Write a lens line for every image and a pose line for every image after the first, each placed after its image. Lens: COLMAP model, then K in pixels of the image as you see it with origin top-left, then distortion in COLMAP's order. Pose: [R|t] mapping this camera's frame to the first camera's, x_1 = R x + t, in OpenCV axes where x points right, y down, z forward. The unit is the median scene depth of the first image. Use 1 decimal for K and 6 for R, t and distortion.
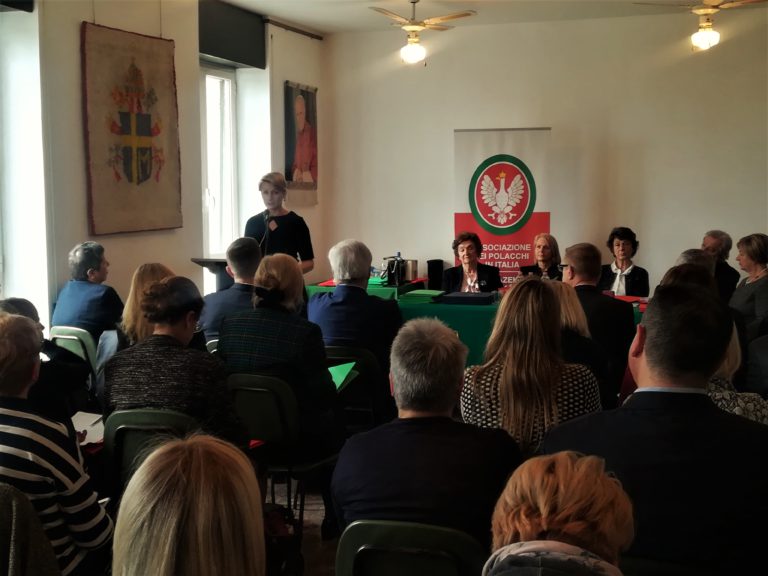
lens RADIAL K [[1077.3, 0, 388.8], [0, 1077.3, 286.0], [0, 0, 1]] dist [0.001372, 0.000000]
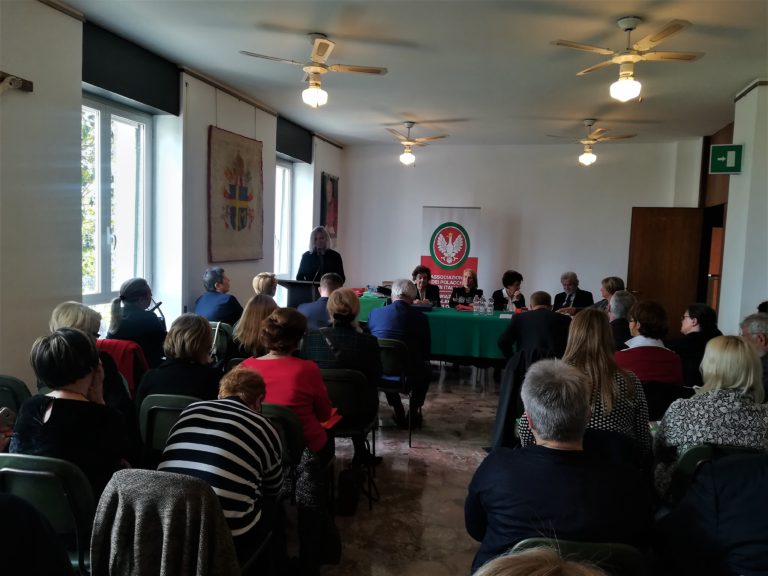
lens RADIAL K [[579.4, 0, 385.7], [0, 579.4, 295.2], [0, 0, 1]] dist [0.008416, -0.022704]
pose [[0.996374, 0.036836, 0.076690, -0.073350], [-0.037564, 0.999262, 0.008077, -0.013513], [-0.076336, -0.010929, 0.997022, 0.120737]]
